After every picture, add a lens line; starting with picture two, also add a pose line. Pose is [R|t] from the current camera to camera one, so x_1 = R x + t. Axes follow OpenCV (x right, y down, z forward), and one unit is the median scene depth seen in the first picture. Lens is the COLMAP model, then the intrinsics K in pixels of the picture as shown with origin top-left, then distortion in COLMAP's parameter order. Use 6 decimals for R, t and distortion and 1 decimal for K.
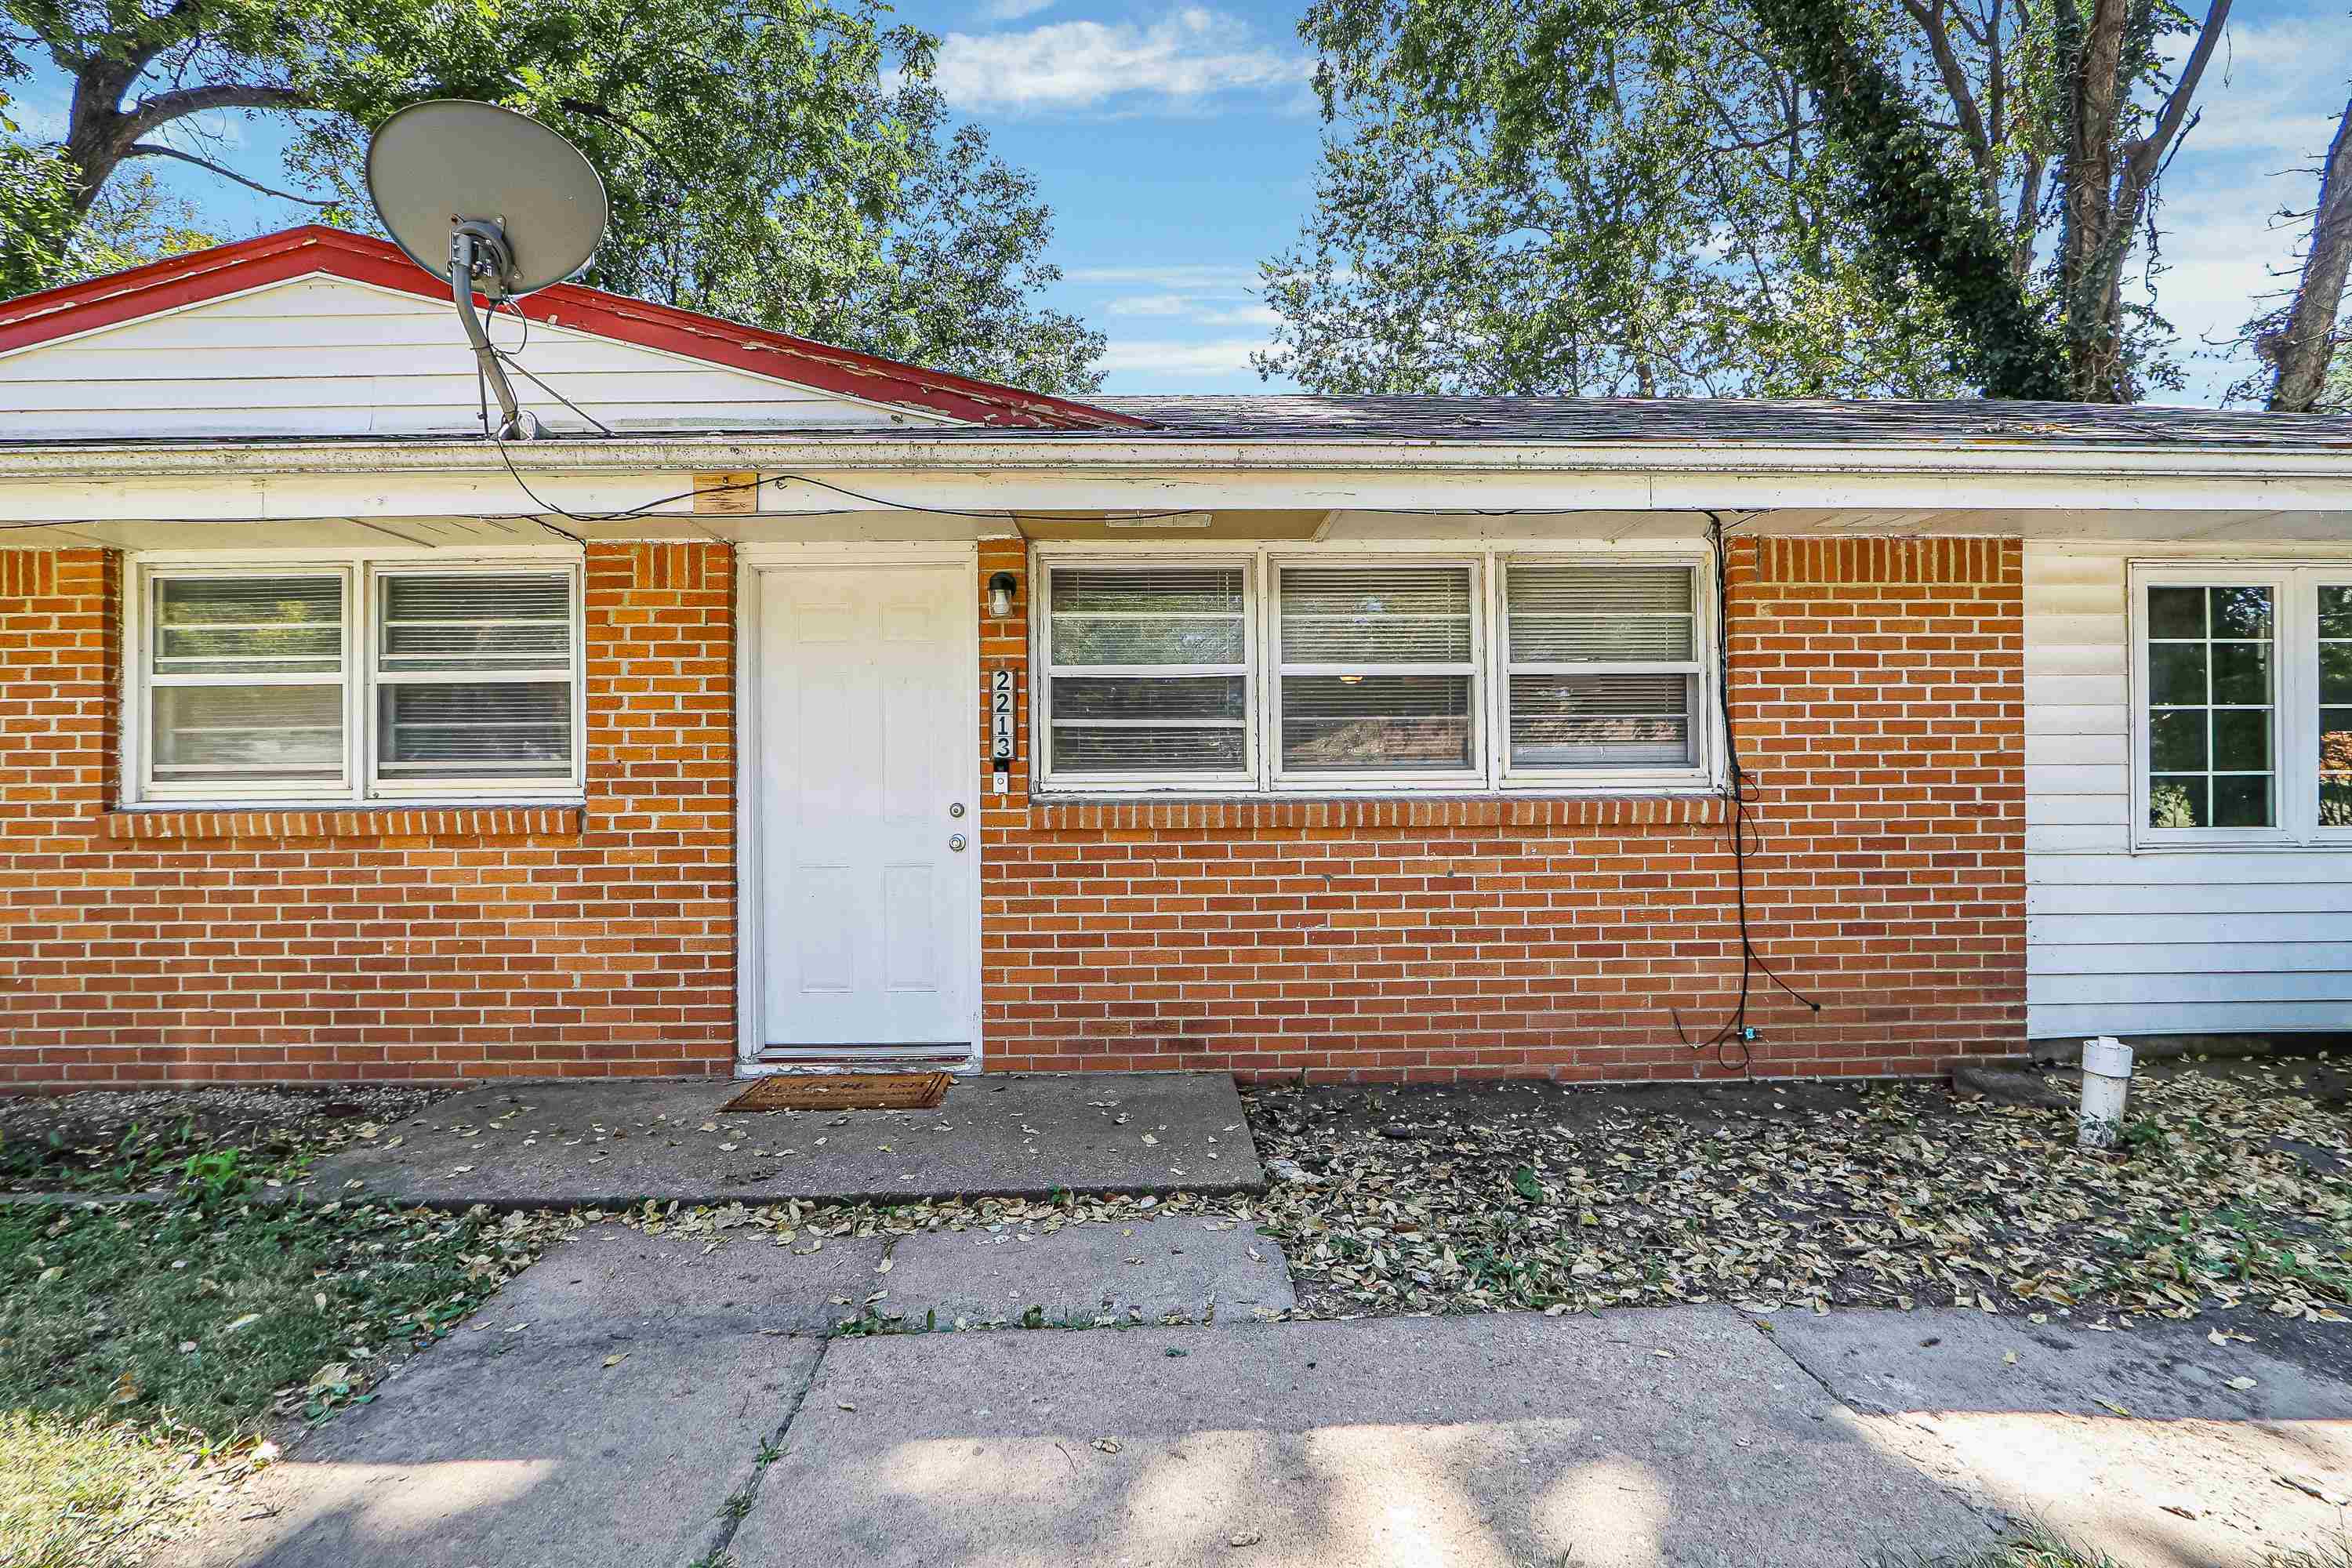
lens RADIAL K [[1053.4, 0, 1175.8], [0, 1053.4, 824.1], [0, 0, 1]] dist [-0.015506, 0.000045]
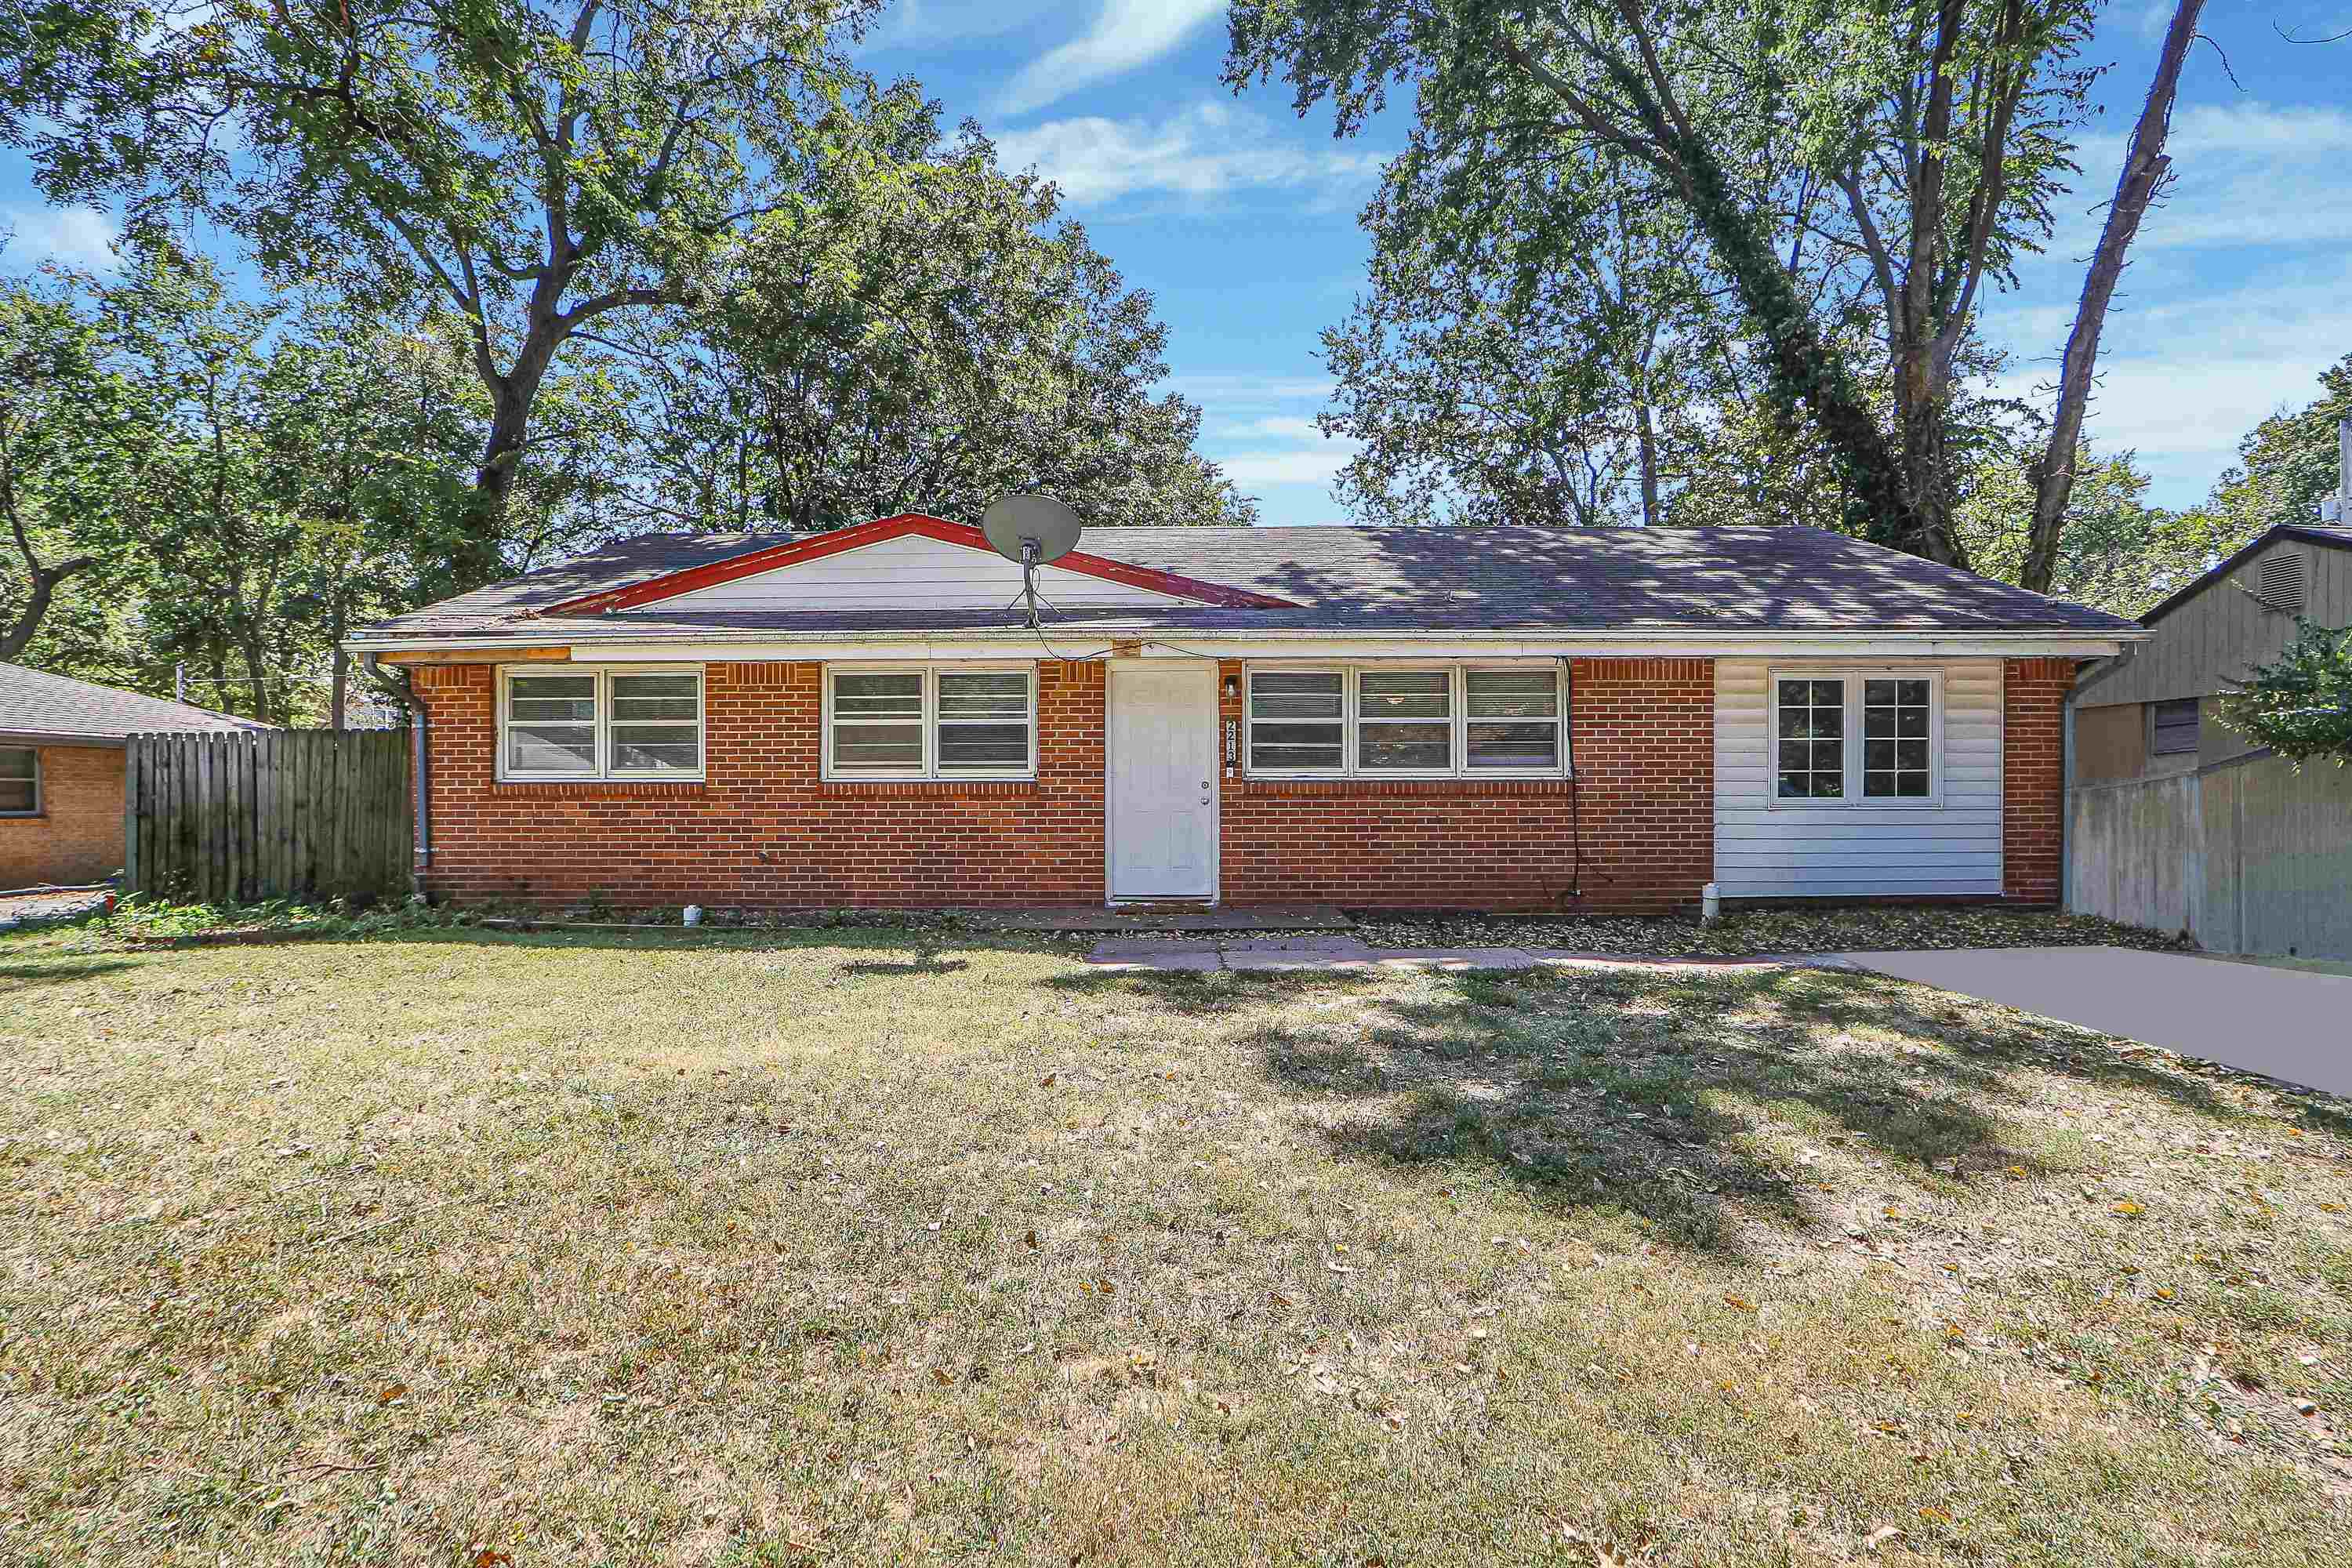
lens RADIAL K [[1095.2, 0, 1181.1], [0, 1095.2, 823.2], [0, 0, 1]] dist [-0.005151, -0.000162]
pose [[0.999508, 0.007545, -0.030433, -0.194281], [-0.007299, 0.999940, 0.008183, 0.047283], [0.030493, -0.007957, 0.999503, -1.252660]]
